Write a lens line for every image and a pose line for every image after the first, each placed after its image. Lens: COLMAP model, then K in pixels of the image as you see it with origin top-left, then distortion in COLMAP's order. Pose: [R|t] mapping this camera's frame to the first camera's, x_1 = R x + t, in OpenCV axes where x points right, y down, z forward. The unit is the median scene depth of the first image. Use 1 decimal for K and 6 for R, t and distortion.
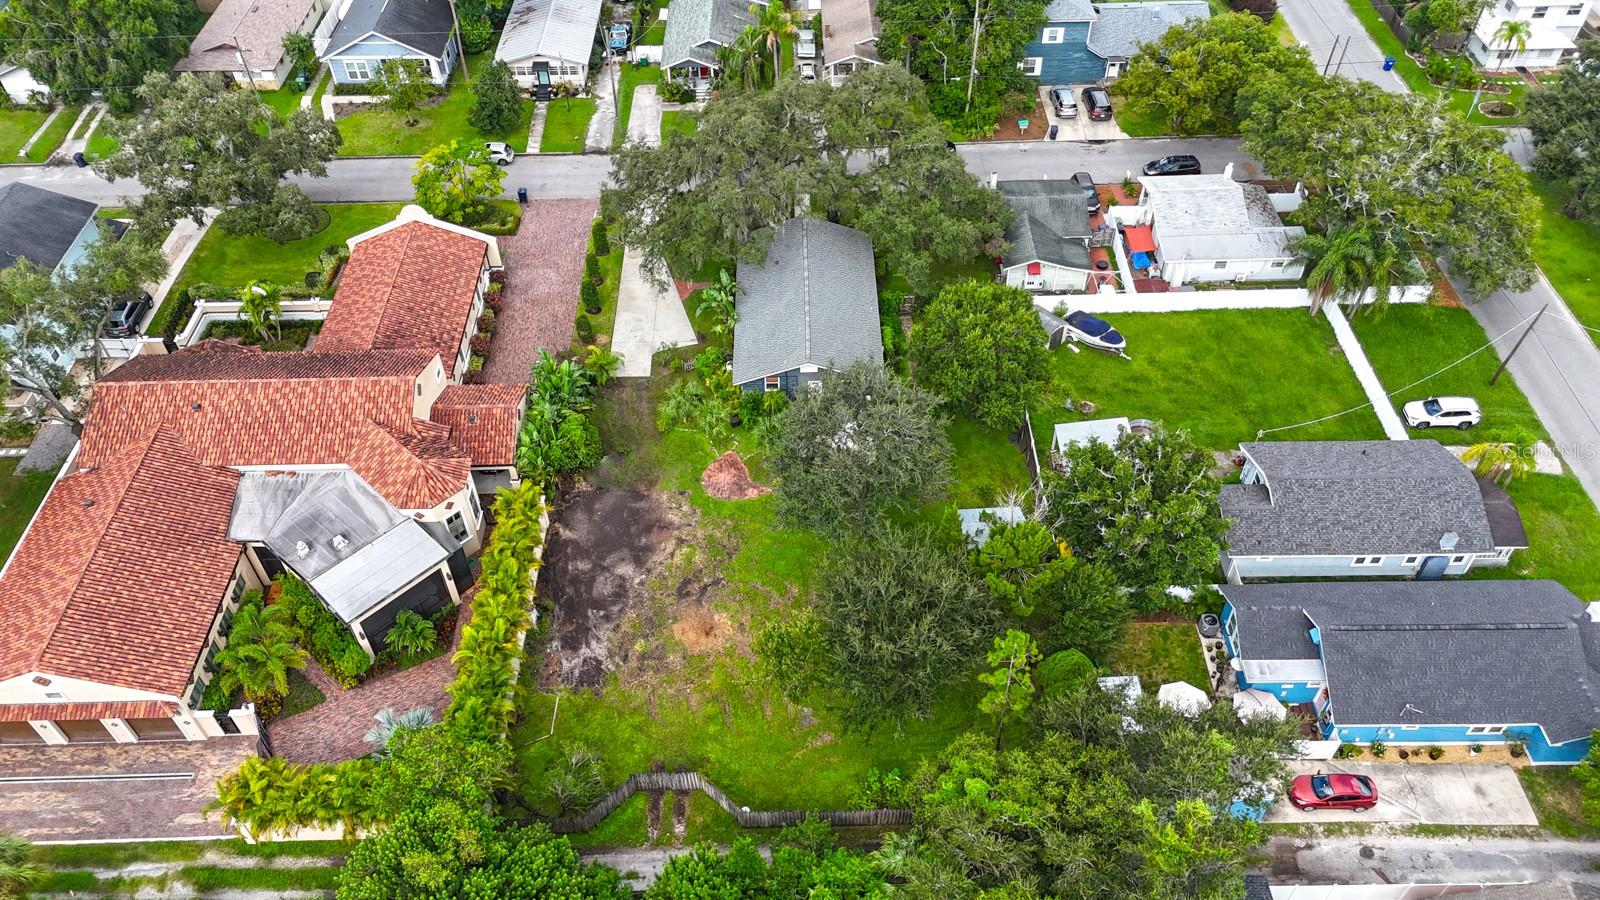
lens RADIAL K [[1131.0, 0, 799.9], [0, 1131.0, 449.3], [0, 0, 1]] dist [-0.000021, -0.001196]
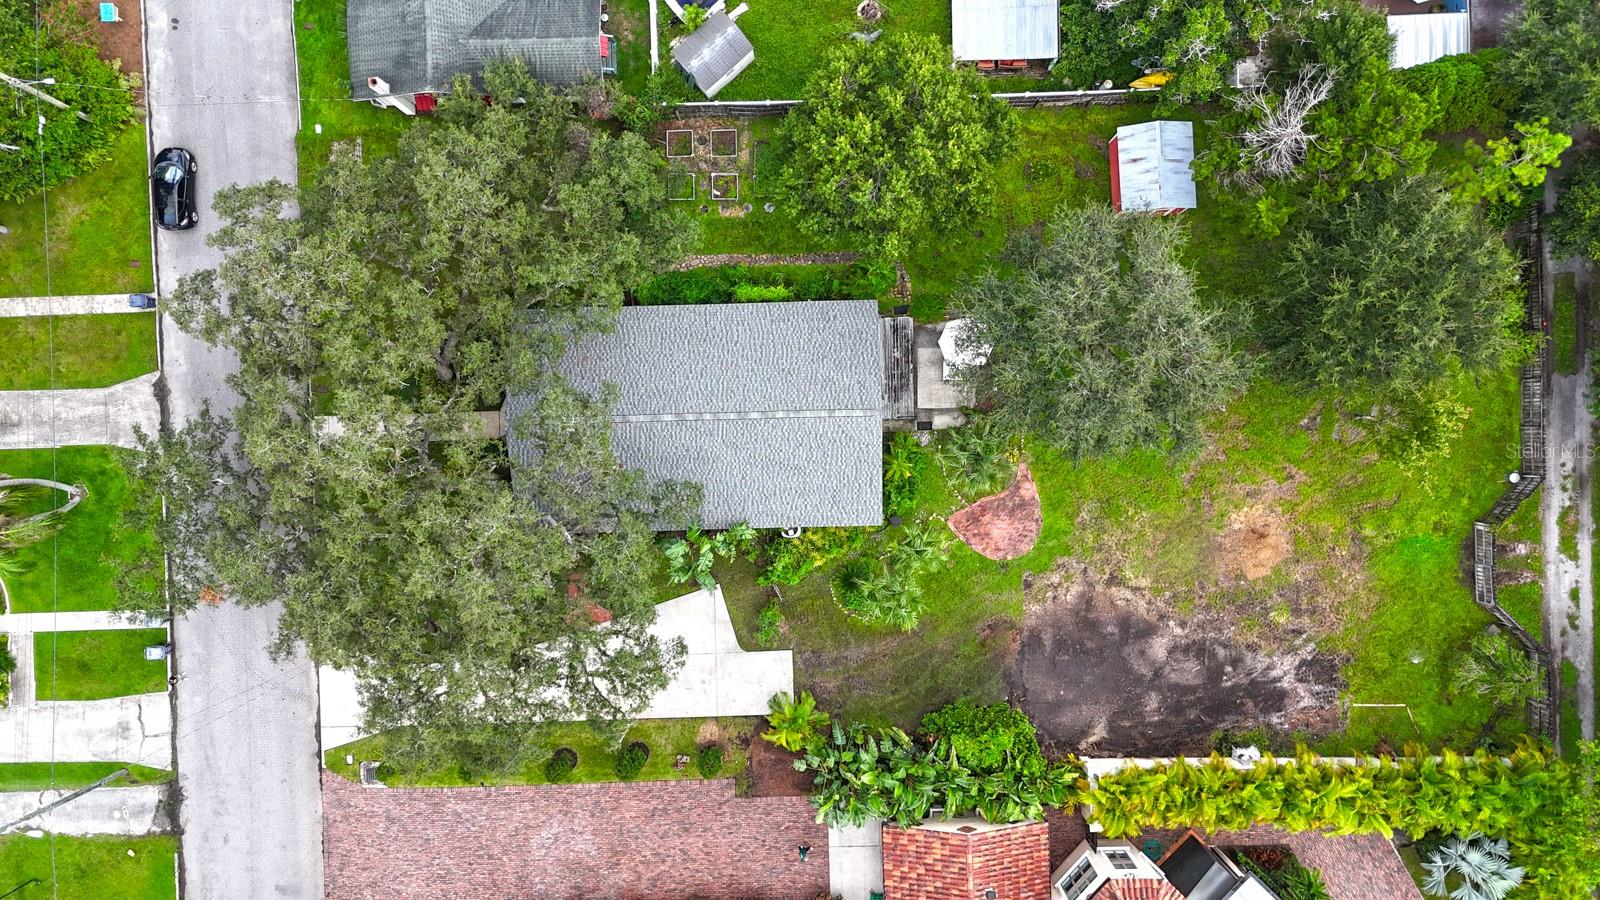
lens RADIAL K [[1131.0, 0, 800.0], [0, 1131.0, 450.6], [0, 0, 1]] dist [-0.000021, -0.001196]
pose [[-0.009940, -0.999888, 0.011222, -0.024605], [0.741077, 0.000169, 0.671420, -0.601489], [-0.671347, 0.014990, 0.740992, 0.584029]]
